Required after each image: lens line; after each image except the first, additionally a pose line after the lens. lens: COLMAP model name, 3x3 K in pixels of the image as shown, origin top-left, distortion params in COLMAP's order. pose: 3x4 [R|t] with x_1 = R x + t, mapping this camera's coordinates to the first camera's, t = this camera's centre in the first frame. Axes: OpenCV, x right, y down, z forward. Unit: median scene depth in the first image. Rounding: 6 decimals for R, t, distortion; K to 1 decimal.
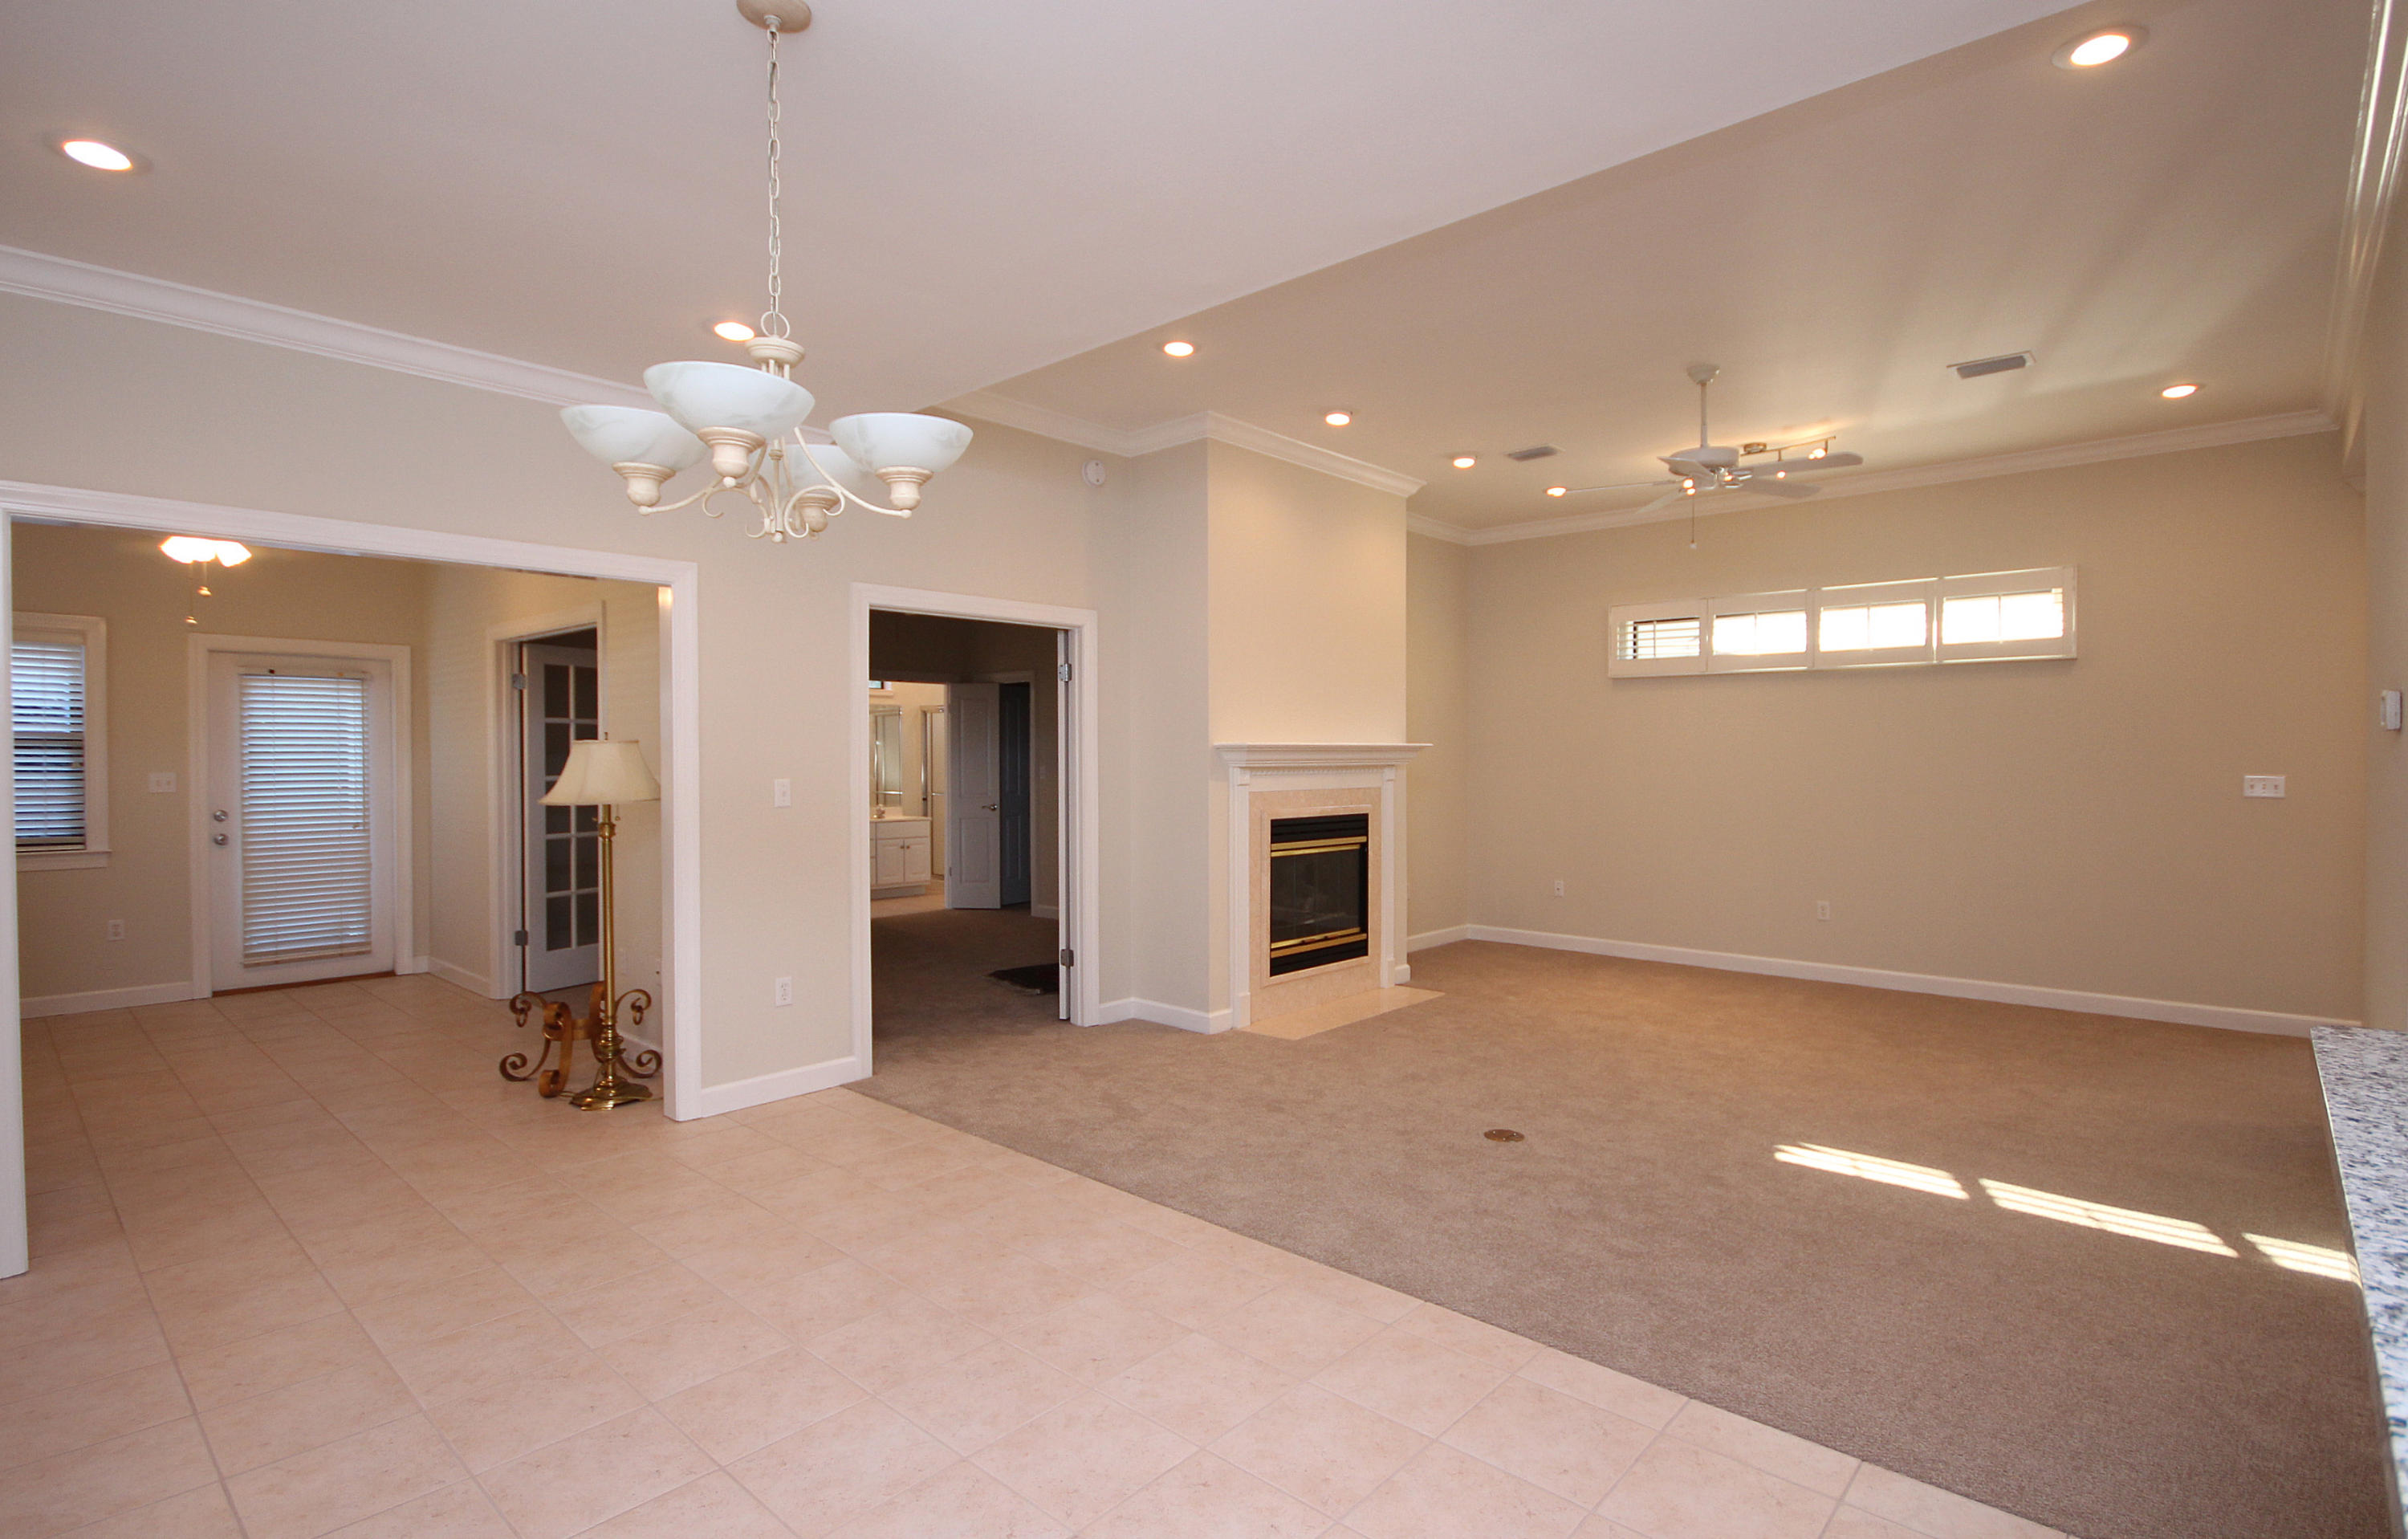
lens RADIAL K [[1147.6, 0, 1228.6], [0, 1147.6, 771.5], [0, 0, 1]] dist [-0.002780, -0.001128]
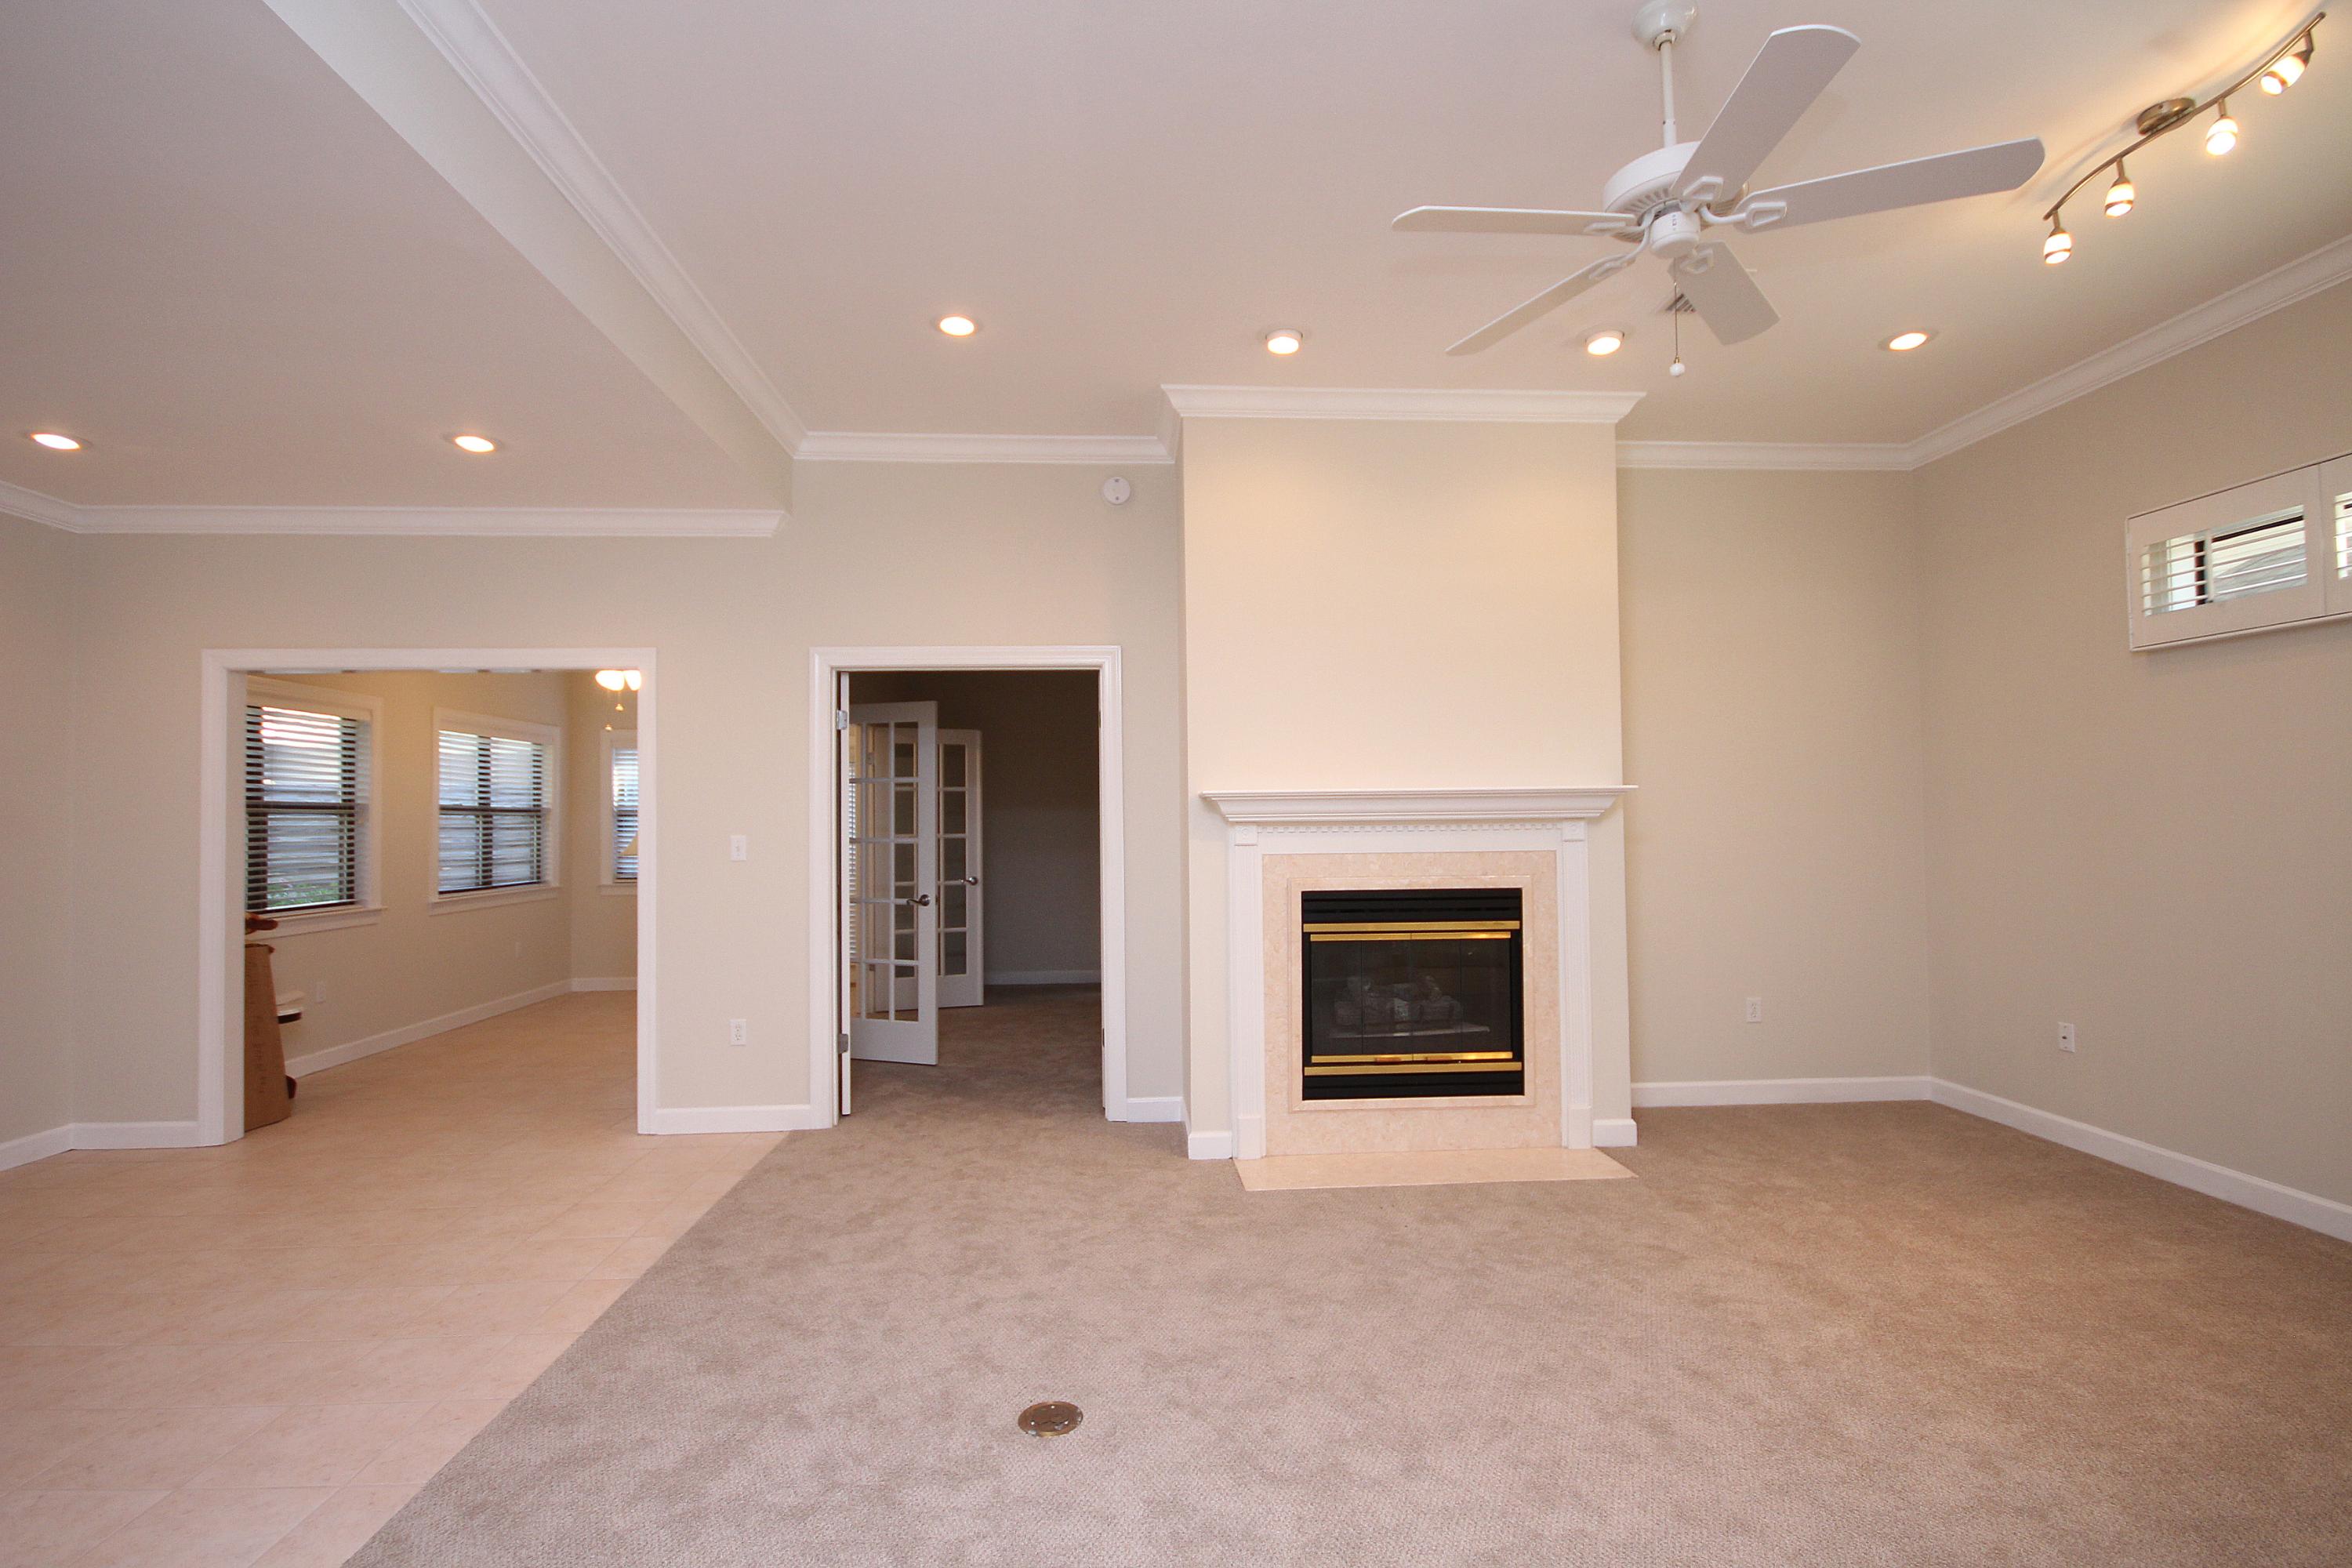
lens RADIAL K [[1083.1, 0, 1174.9], [0, 1083.1, 792.3], [0, 0, 1]] dist [-0.000312, -0.001186]
pose [[0.710190, -0.027130, -0.703487, 0.459753], [0.000913, 0.999292, -0.037616, 0.003246], [0.704009, 0.026072, 0.709712, 0.409072]]
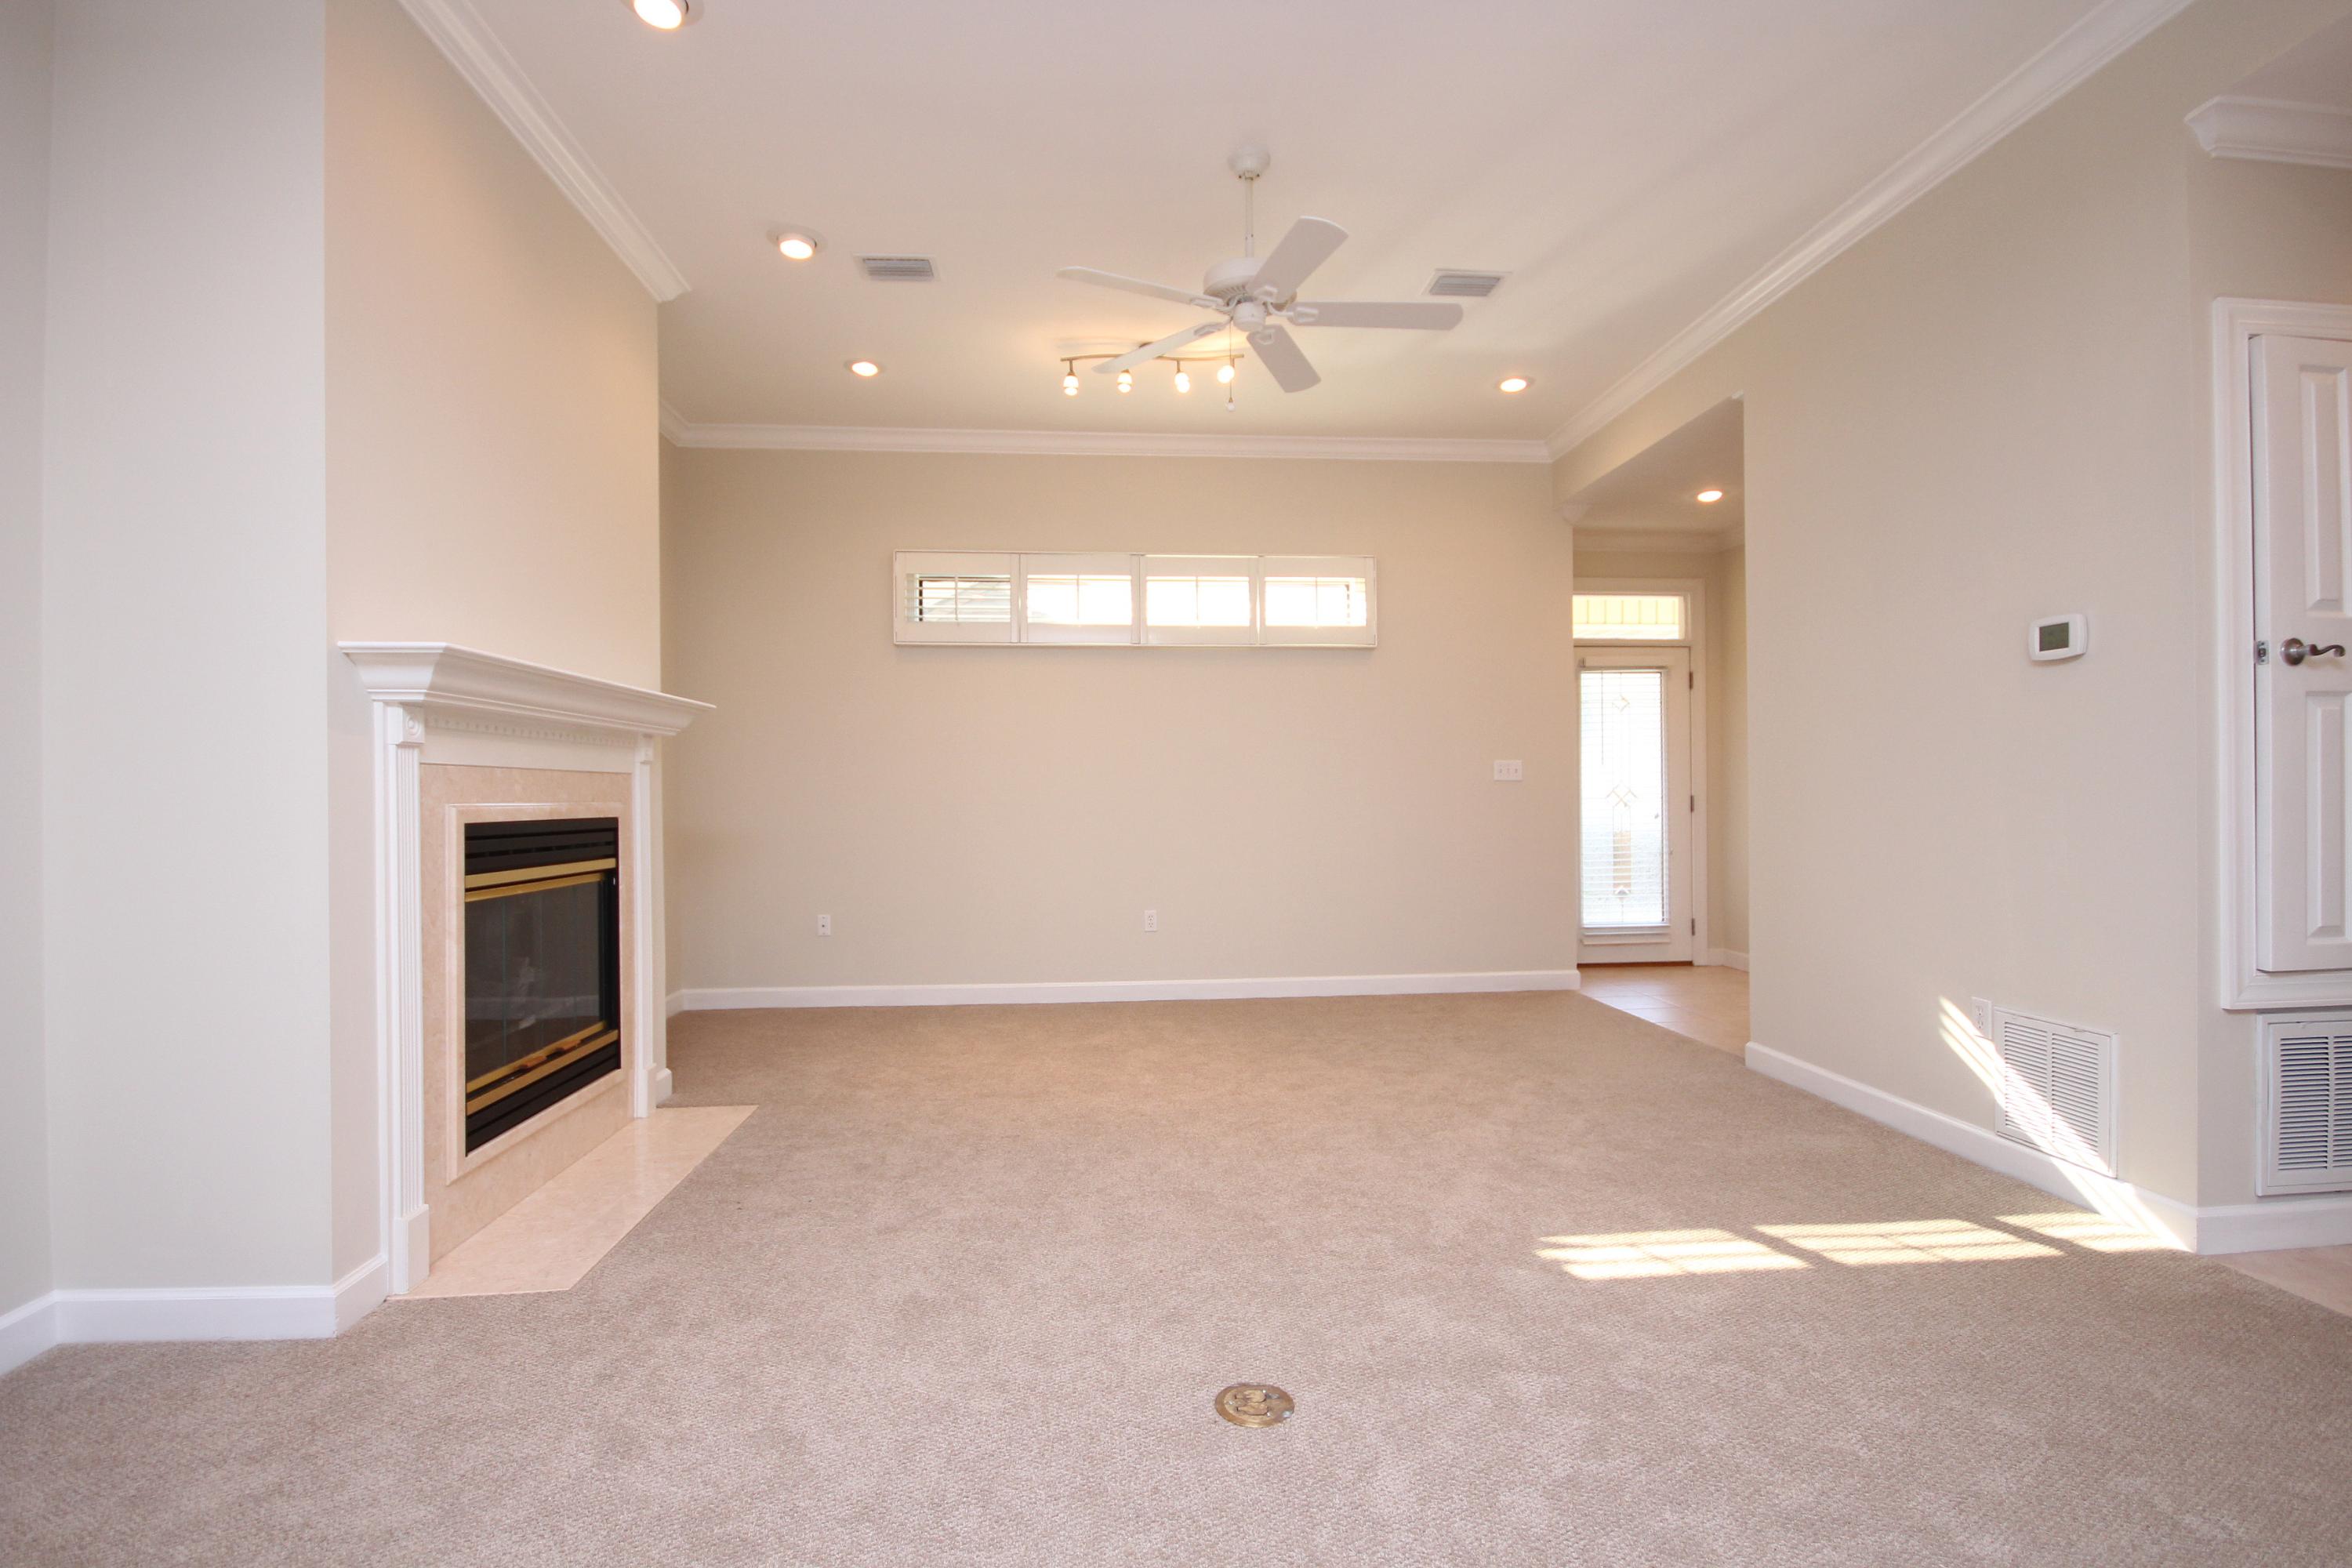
lens RADIAL K [[1076.6, 0, 1175.8], [0, 1076.6, 794.3], [0, 0, 1]] dist [-0.003531, -0.000388]
pose [[0.686493, -0.004994, 0.727119, -0.079987], [0.018626, 0.999769, -0.010719, 0.037824], [-0.726898, 0.020902, 0.686427, 0.458417]]
